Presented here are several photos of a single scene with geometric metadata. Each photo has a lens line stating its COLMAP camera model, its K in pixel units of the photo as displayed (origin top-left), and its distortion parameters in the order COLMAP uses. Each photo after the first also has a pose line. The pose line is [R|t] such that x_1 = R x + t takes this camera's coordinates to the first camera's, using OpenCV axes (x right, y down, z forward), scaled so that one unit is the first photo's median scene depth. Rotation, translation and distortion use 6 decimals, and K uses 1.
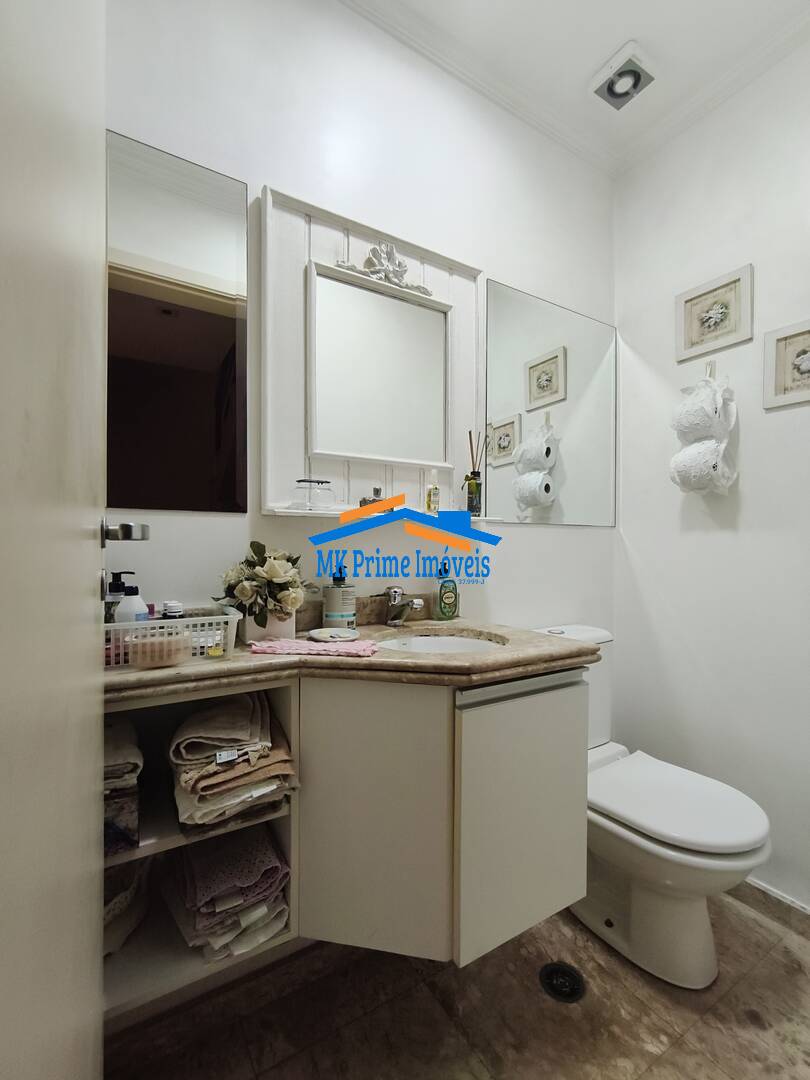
lens RADIAL K [[485.9, 0, 412.5], [0, 485.9, 546.4], [0, 0, 1]] dist [0.000361, 0.001274]
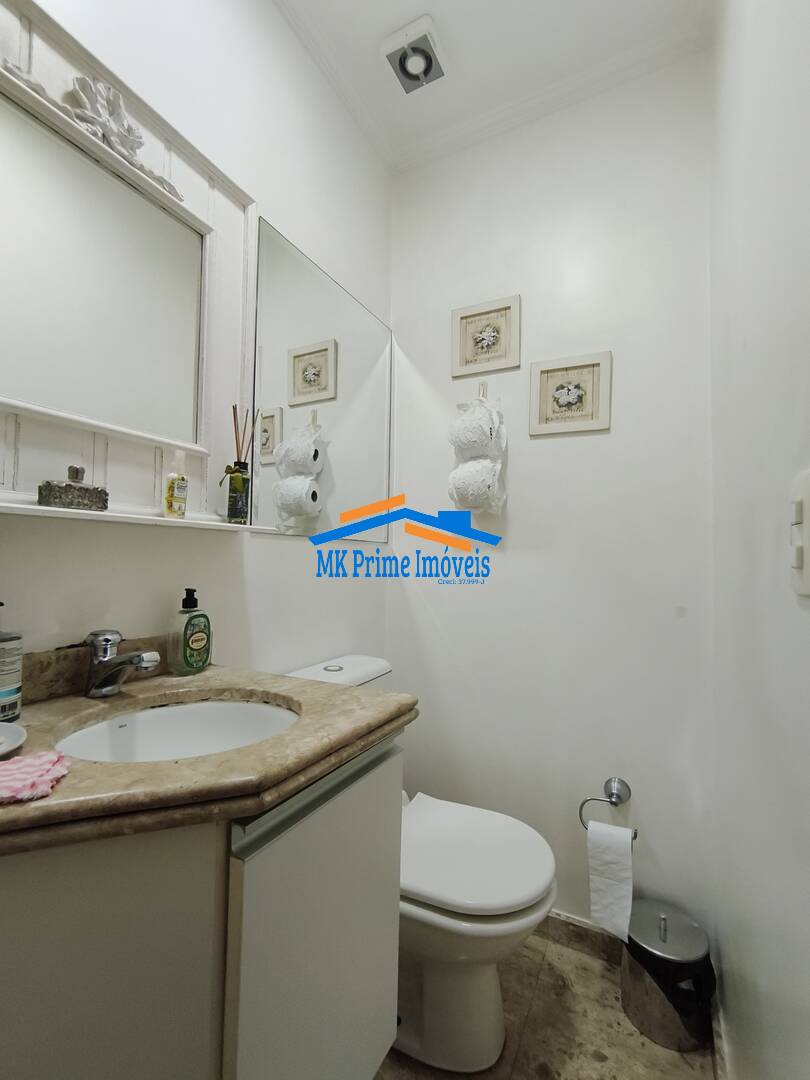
lens RADIAL K [[485.9, 0, 412.5], [0, 485.9, 546.4], [0, 0, 1]] dist [0.000361, 0.001274]
pose [[0.859277, 0.027513, 0.510770, -0.018329], [-0.014339, 0.999456, -0.029713, -0.010328], [-0.511309, 0.018208, 0.859204, 0.249484]]
